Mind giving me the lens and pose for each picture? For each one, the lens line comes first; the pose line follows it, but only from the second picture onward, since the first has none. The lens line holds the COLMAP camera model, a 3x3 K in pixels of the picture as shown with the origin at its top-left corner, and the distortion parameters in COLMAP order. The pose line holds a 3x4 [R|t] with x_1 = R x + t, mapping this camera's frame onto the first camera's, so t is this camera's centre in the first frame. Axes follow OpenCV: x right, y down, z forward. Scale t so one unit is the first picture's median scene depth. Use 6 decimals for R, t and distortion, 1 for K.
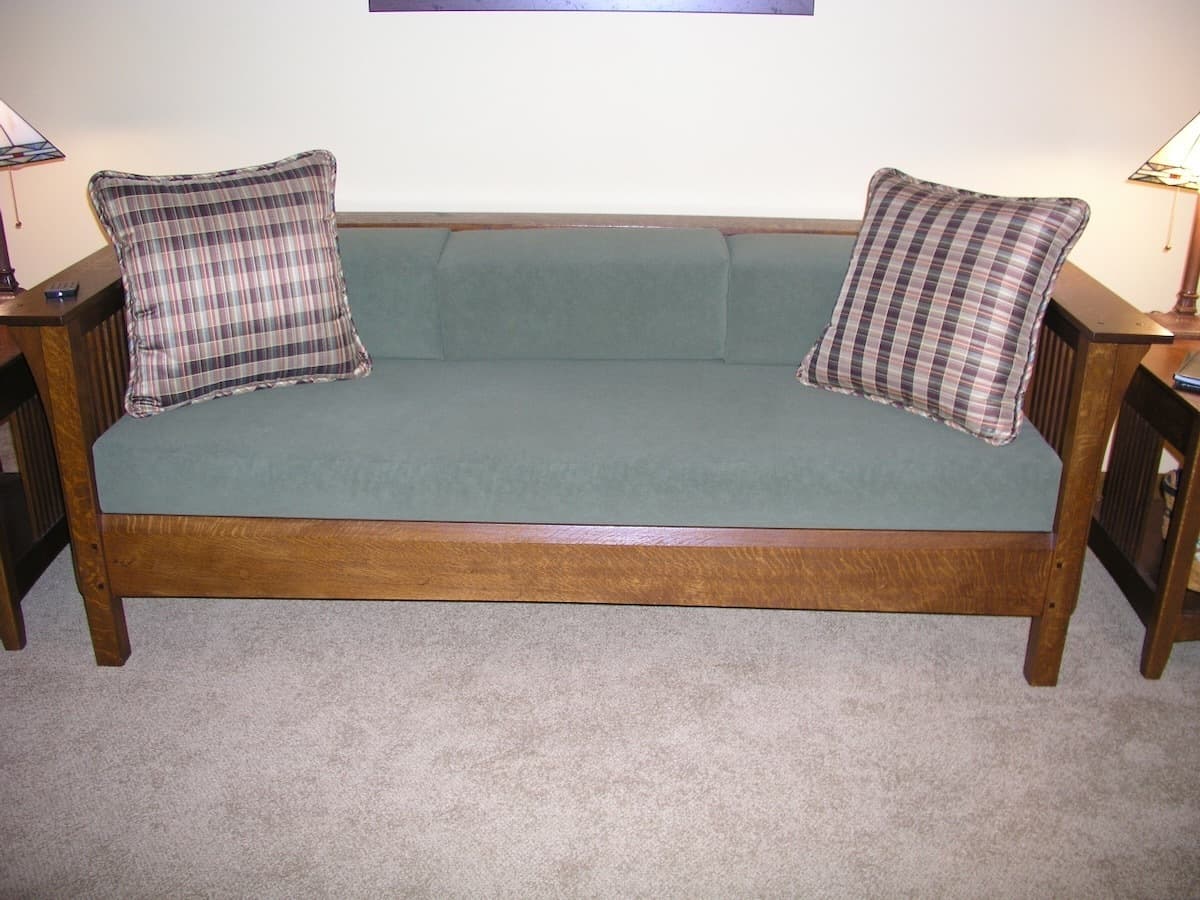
lens RADIAL K [[1205.2, 0, 600.0], [0, 1205.2, 450.0], [0, 0, 1]] dist [-0.282580, 0.364872]
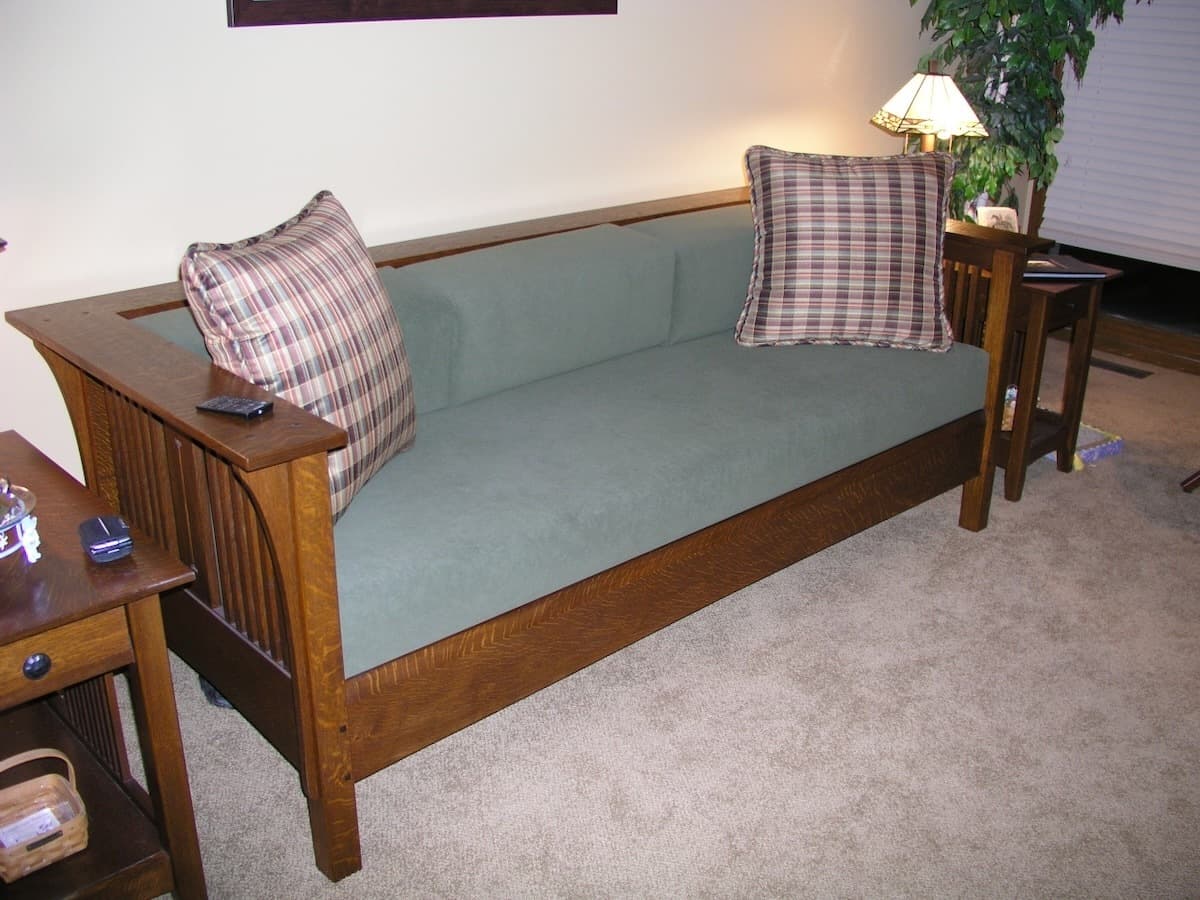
lens RADIAL K [[1205.2, 0, 600.0], [0, 1205.2, 450.0], [0, 0, 1]] dist [-0.282580, 0.364872]
pose [[0.723477, -0.262818, 0.638363, -0.734952], [0.263144, 0.959872, 0.096957, -0.118512], [-0.638229, 0.097835, 0.763605, 0.276366]]
